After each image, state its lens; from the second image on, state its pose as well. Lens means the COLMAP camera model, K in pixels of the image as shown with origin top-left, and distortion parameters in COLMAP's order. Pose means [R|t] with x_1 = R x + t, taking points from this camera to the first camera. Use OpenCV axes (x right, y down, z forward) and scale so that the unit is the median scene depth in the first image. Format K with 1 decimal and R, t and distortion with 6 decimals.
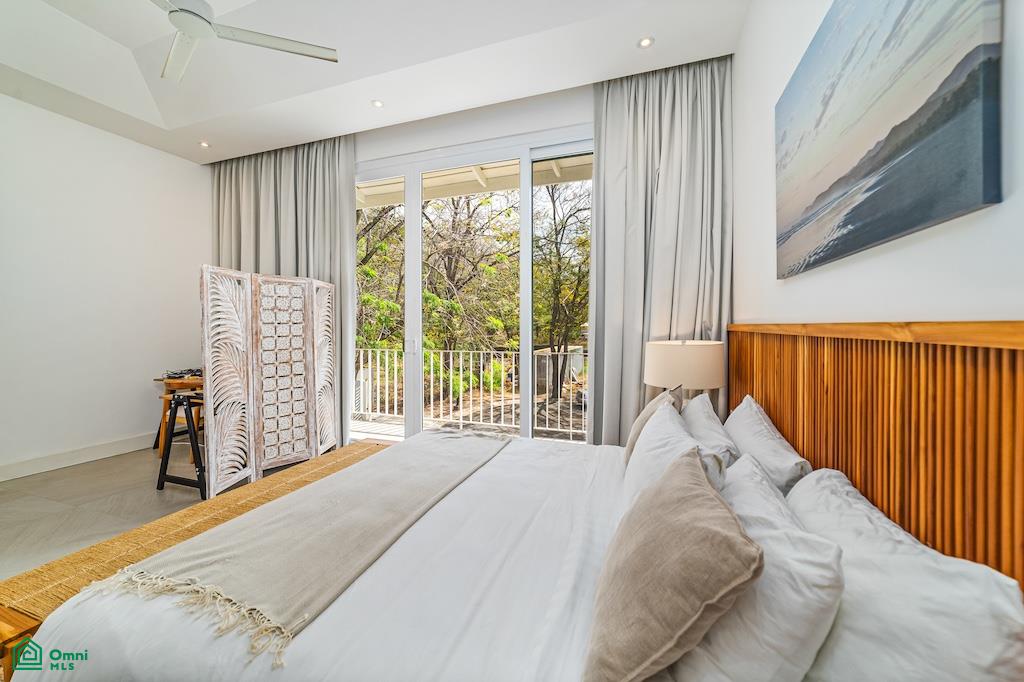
lens RADIAL K [[393.7, 0, 515.2], [0, 393.7, 327.9], [0, 0, 1]] dist [0.006564, 0.000024]
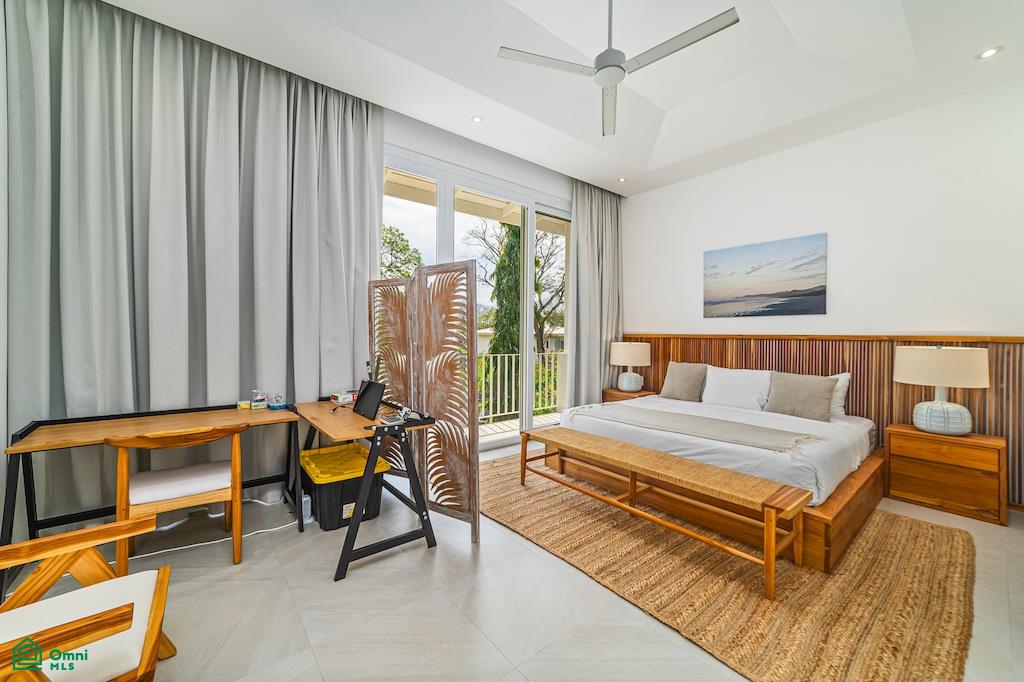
lens RADIAL K [[386.3, 0, 512.0], [0, 386.3, 341.0], [0, 0, 1]] dist [-0.000404, -0.000012]
pose [[0.527771, -0.007322, 0.849355, -1.223672], [-0.002283, 0.999947, 0.010039, 0.005080], [-0.849384, -0.007238, 0.527726, 0.400340]]
